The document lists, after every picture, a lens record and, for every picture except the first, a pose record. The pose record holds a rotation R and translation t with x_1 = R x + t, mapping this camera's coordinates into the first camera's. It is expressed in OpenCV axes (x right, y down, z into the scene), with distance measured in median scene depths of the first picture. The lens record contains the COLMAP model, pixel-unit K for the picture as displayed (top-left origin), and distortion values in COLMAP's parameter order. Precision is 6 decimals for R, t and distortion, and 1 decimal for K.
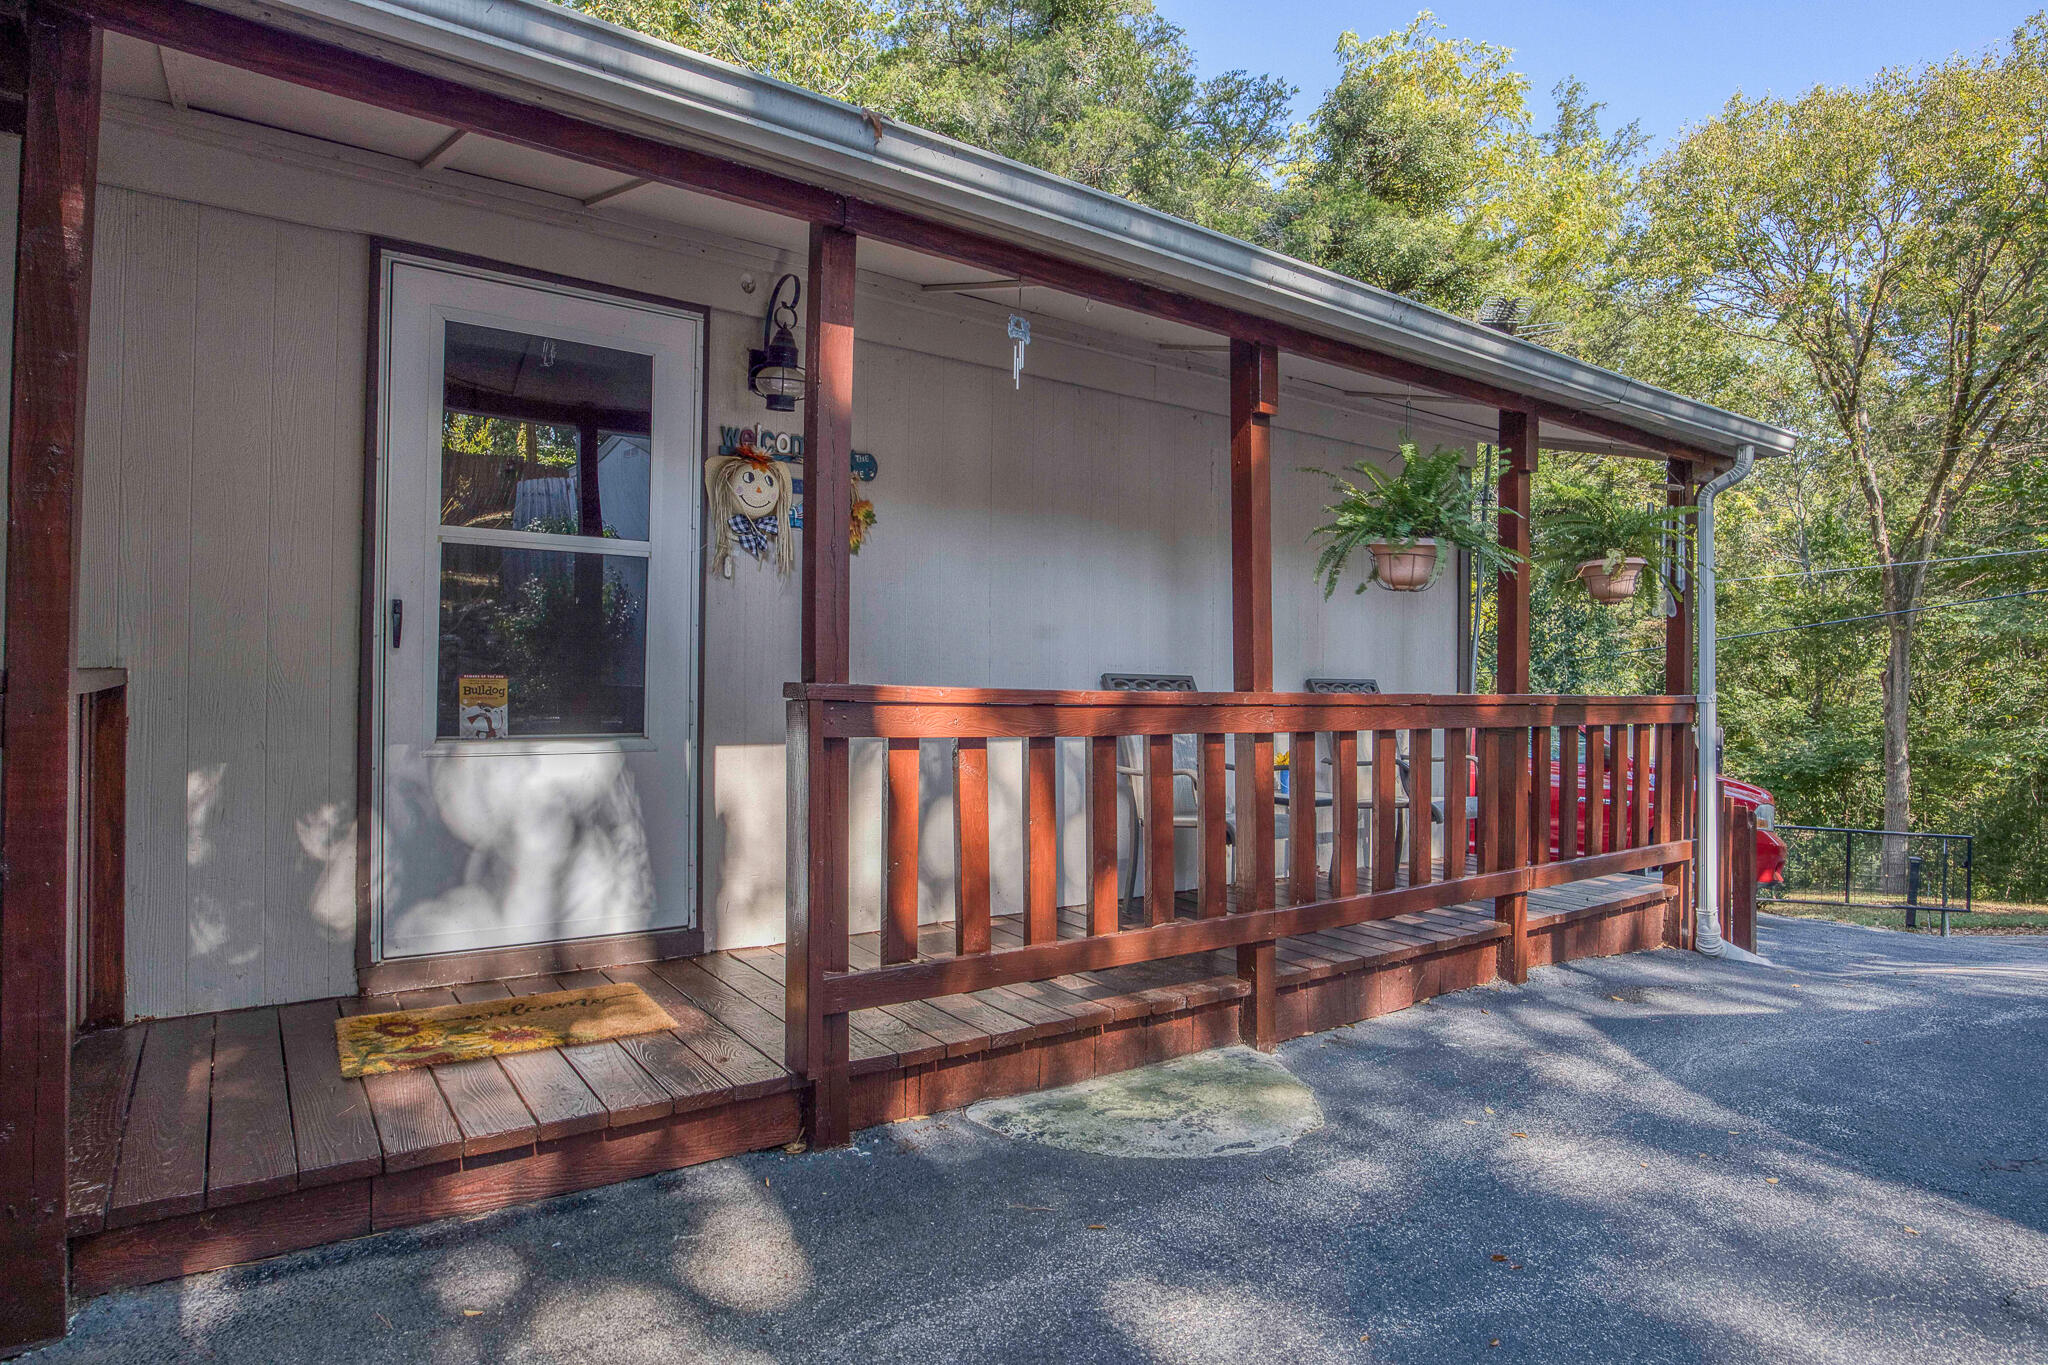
lens RADIAL K [[1110.3, 0, 1014.1], [0, 1110.3, 678.9], [0, 0, 1]] dist [-0.026527, 0.000817]
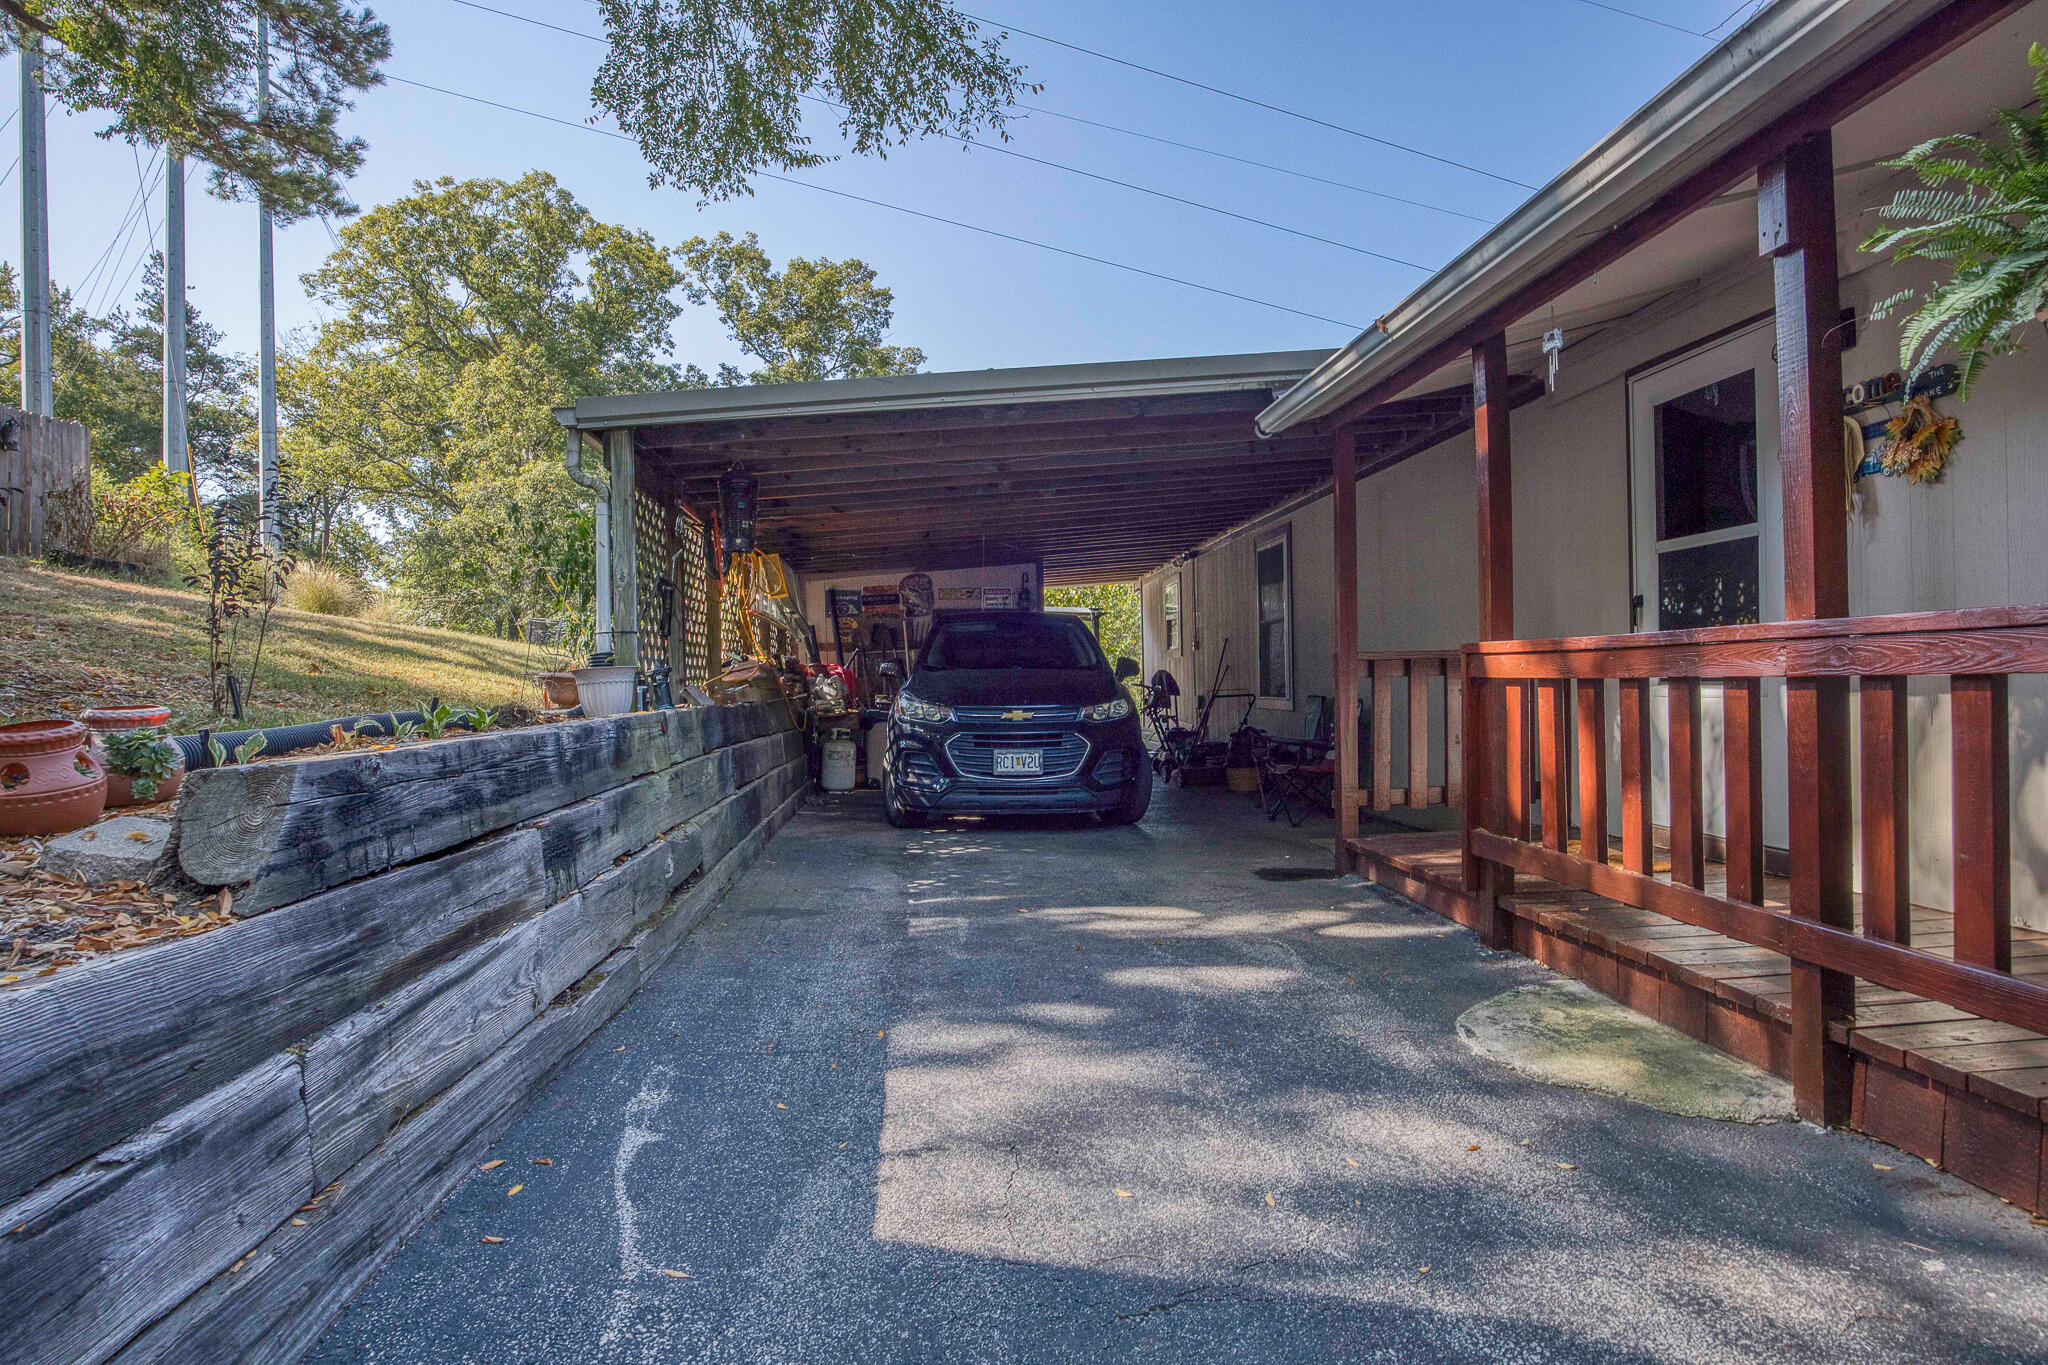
lens RADIAL K [[1110.3, 0, 1017.6], [0, 1110.3, 690.6], [0, 0, 1]] dist [-0.026527, 0.000817]
pose [[-0.511923, 0.003123, -0.859026, 1.280253], [0.016369, 0.999847, -0.006120, 0.059876], [0.858876, -0.017194, -0.511896, 1.067378]]
